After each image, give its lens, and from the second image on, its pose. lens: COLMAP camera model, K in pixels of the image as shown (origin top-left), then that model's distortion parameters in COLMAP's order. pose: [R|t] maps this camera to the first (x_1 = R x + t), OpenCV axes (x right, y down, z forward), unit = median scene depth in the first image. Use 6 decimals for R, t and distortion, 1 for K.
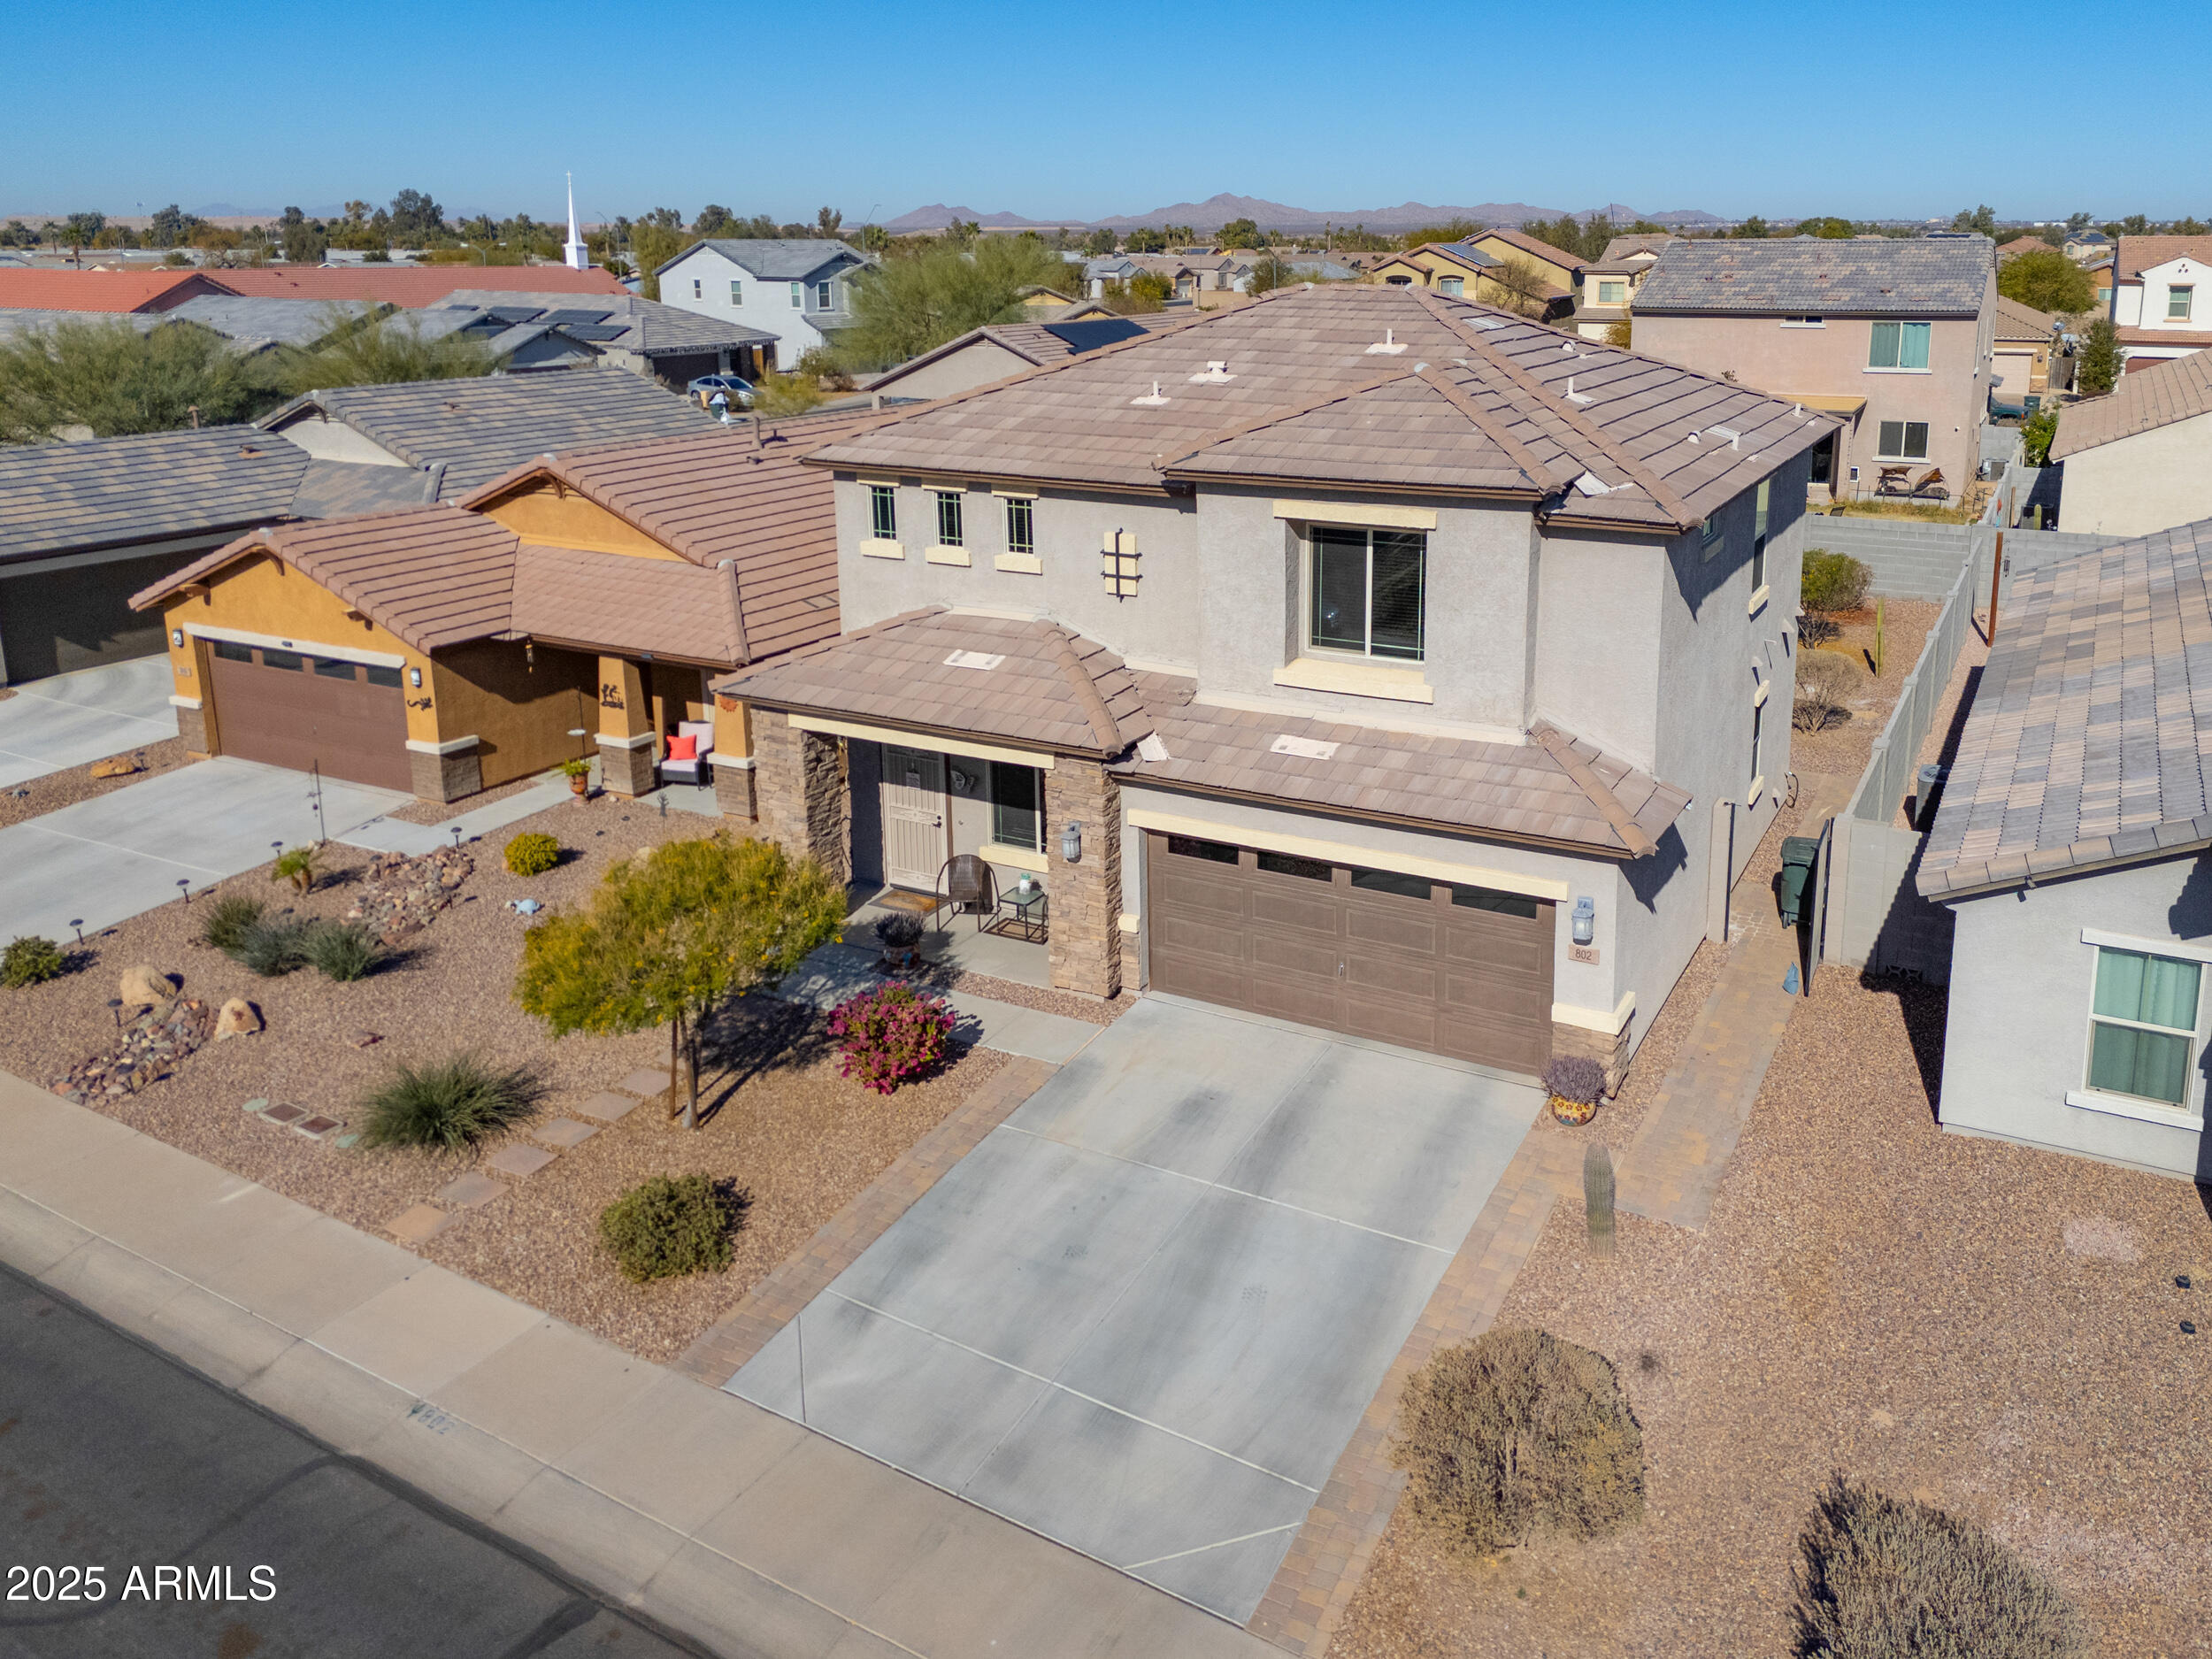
lens RADIAL K [[1938.4, 0, 1021.7], [0, 1938.4, 869.5], [0, 0, 1]] dist [0.069485, -0.002703]
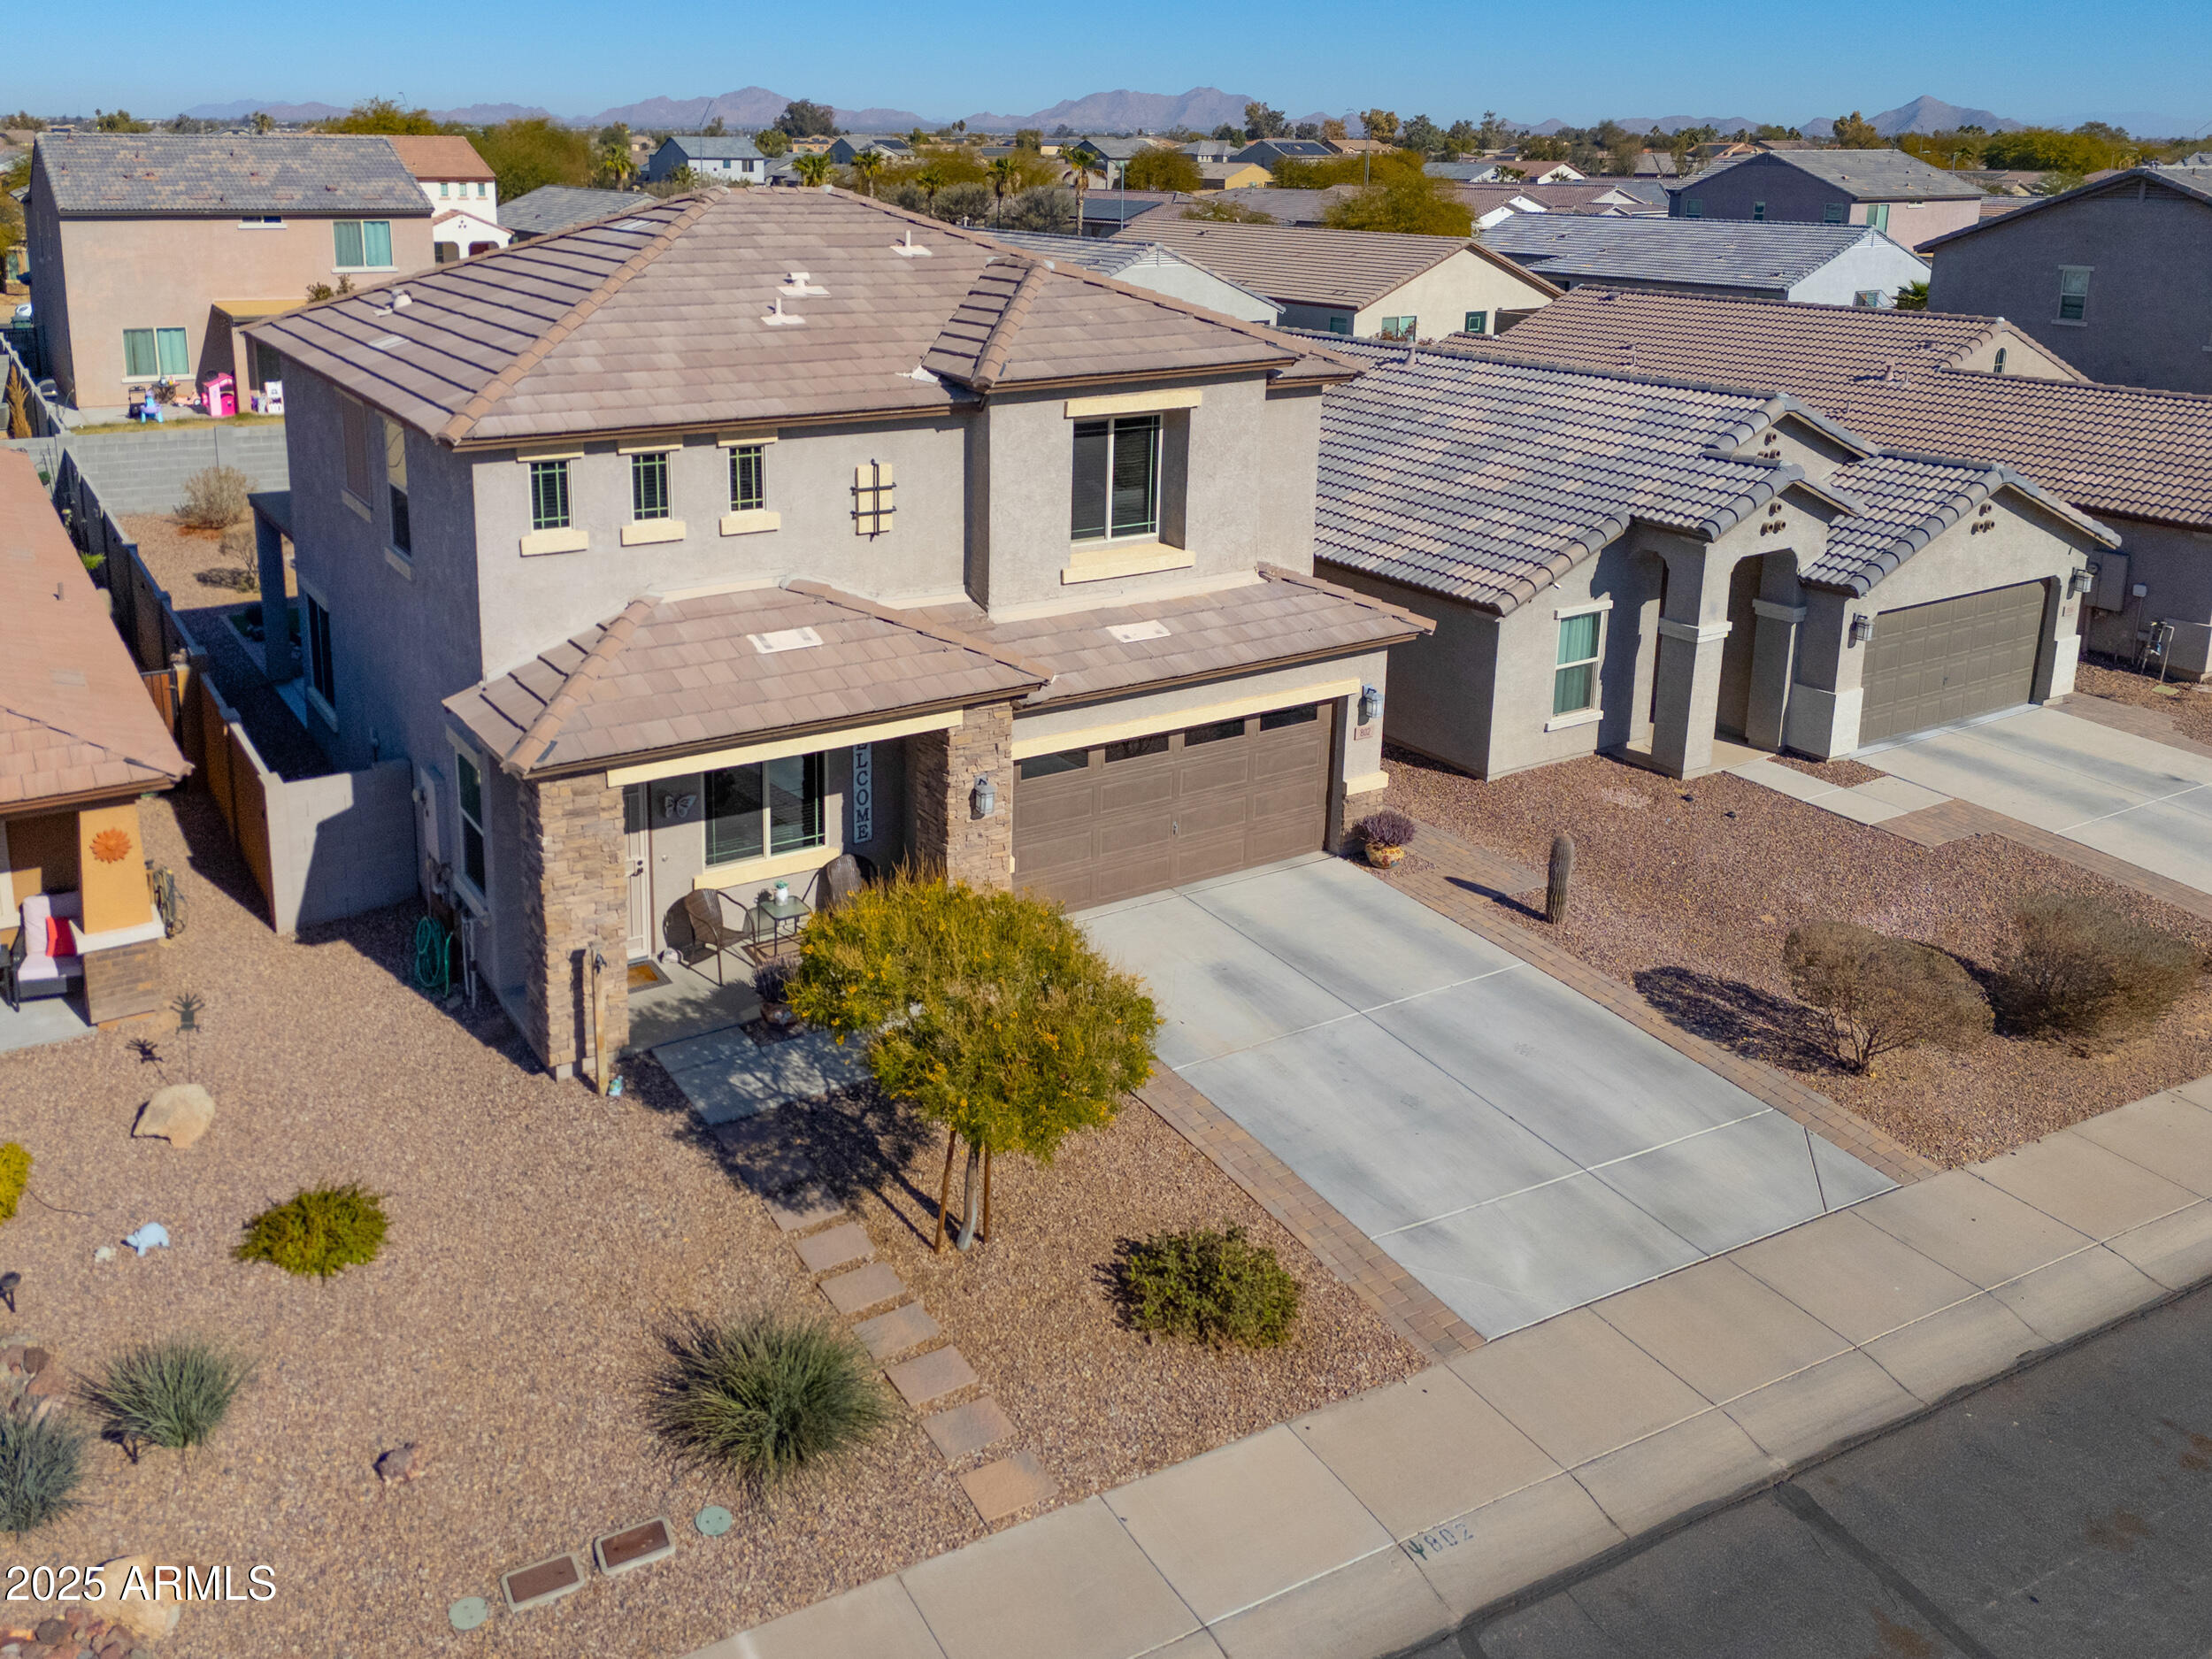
lens RADIAL K [[2017.6, 0, 1106.0], [0, 2017.6, 829.5], [0, 0, 1]] dist [0.077558, -0.011489]
pose [[0.385433, -0.296988, 0.873636, -0.804234], [0.281405, 0.939518, 0.195233, -0.172051], [-0.878779, 0.170596, 0.445695, 0.528514]]
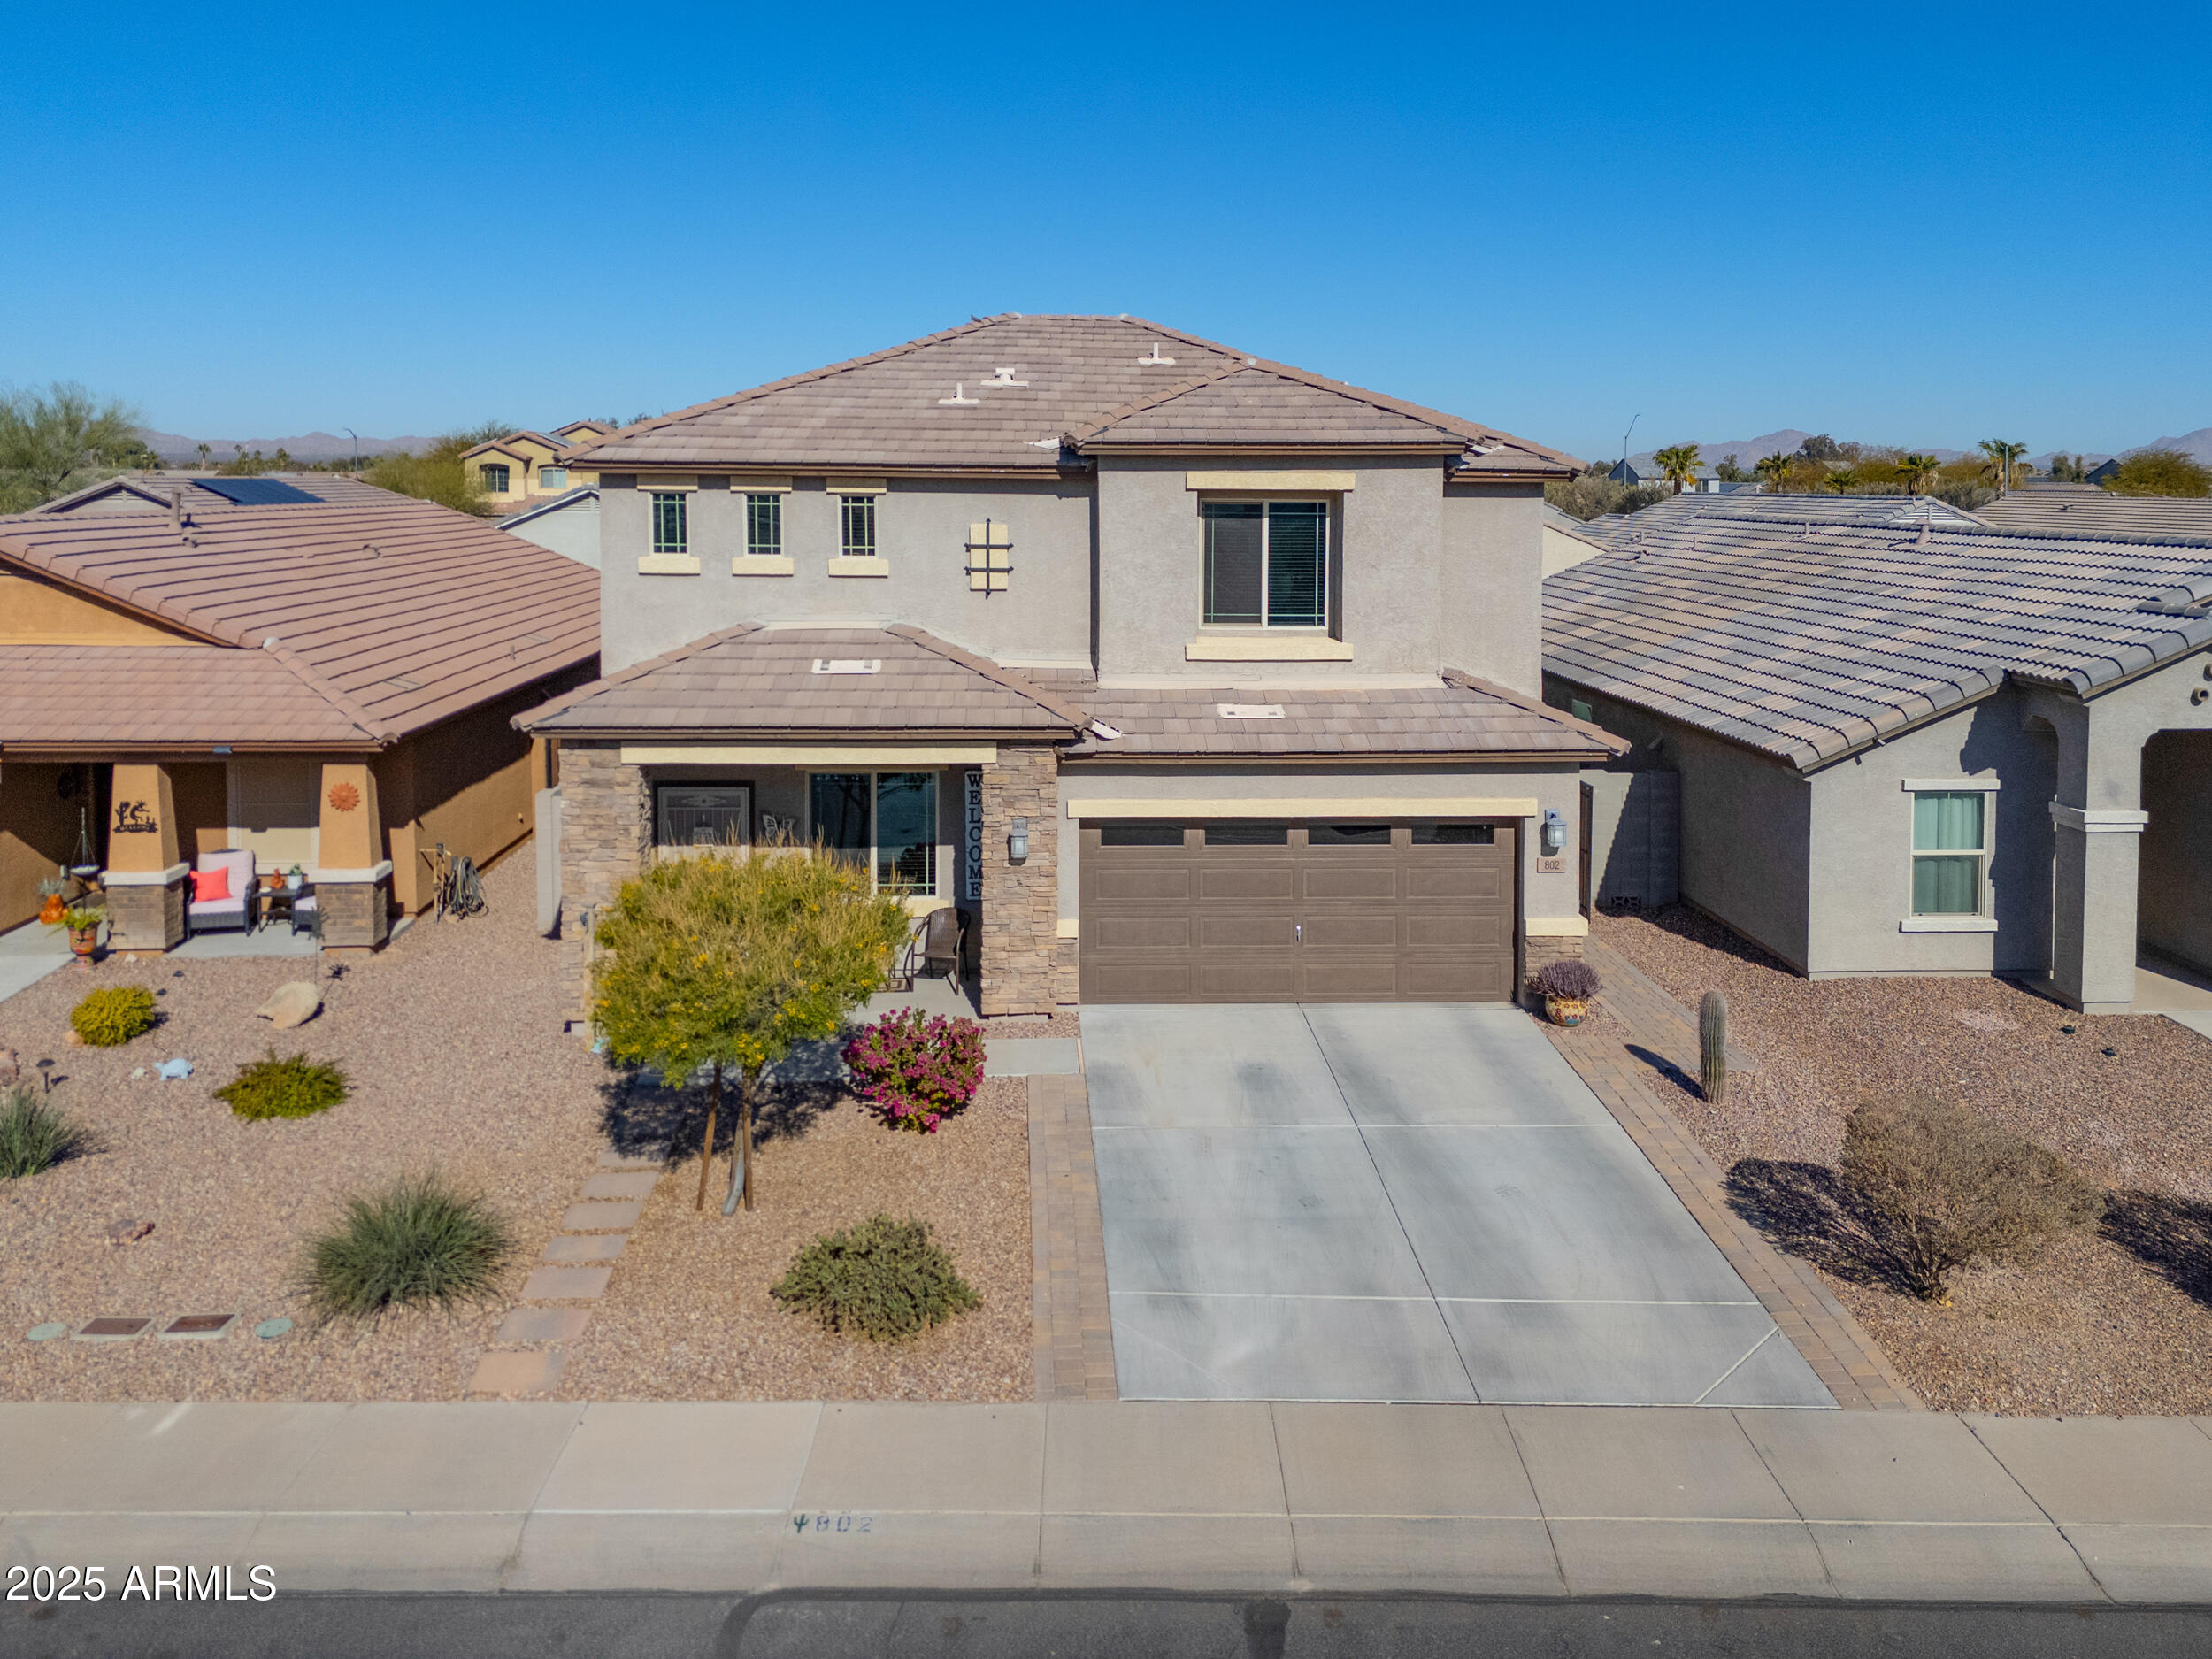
lens RADIAL K [[2099.4, 0, 1113.9], [0, 2099.4, 796.6], [0, 0, 1]] dist [0.071417, -0.020440]
pose [[0.811028, -0.069443, 0.580872, -0.518300], [0.174871, 0.976309, -0.127443, 0.100566], [-0.558260, 0.204937, 0.803957, 0.174401]]
